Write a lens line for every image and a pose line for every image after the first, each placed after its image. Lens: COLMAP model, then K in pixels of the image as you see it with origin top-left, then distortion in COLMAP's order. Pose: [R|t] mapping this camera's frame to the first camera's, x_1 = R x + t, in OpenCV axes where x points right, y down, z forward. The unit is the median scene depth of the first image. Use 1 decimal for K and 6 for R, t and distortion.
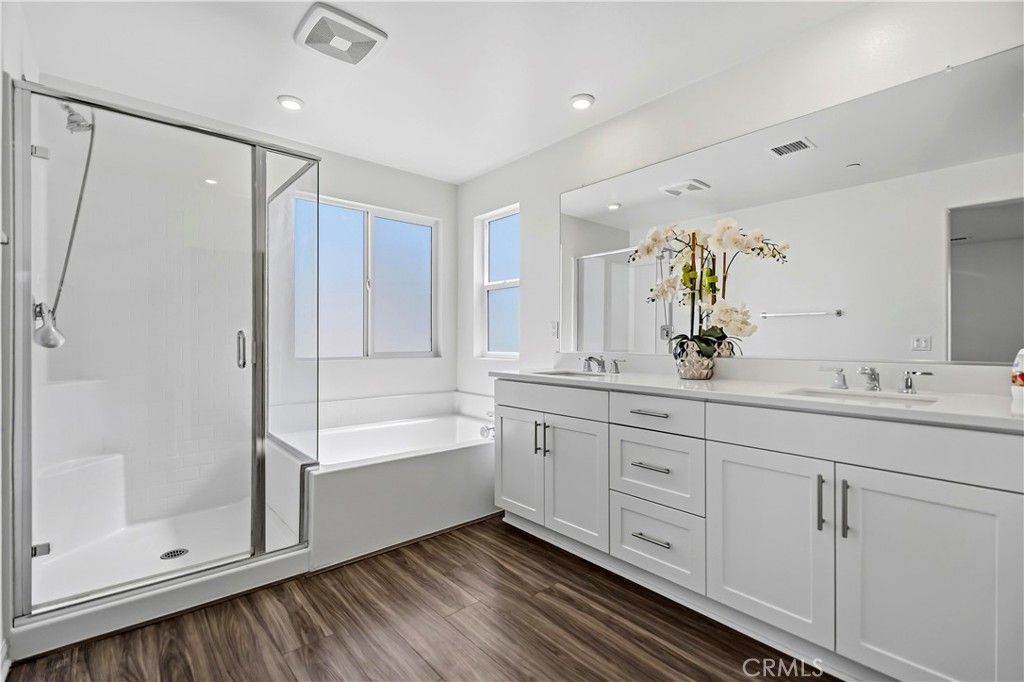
lens RADIAL K [[466.2, 0, 517.4], [0, 466.2, 341.1], [0, 0, 1]] dist [-0.000526, -0.001630]
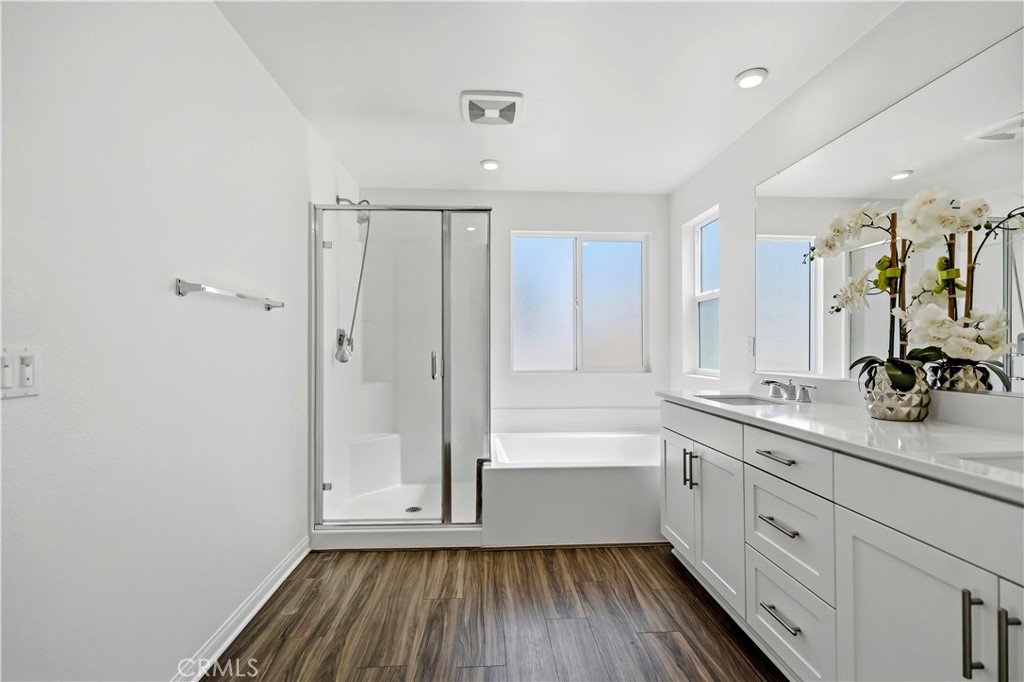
lens RADIAL K [[466.2, 0, 513.6], [0, 466.2, 344.2], [0, 0, 1]] dist [-0.000526, -0.001630]
pose [[0.783695, -0.006831, -0.621108, 0.371436], [-0.000086, 0.999938, -0.011106, -0.025004], [0.621146, 0.008757, 0.783646, 0.083382]]
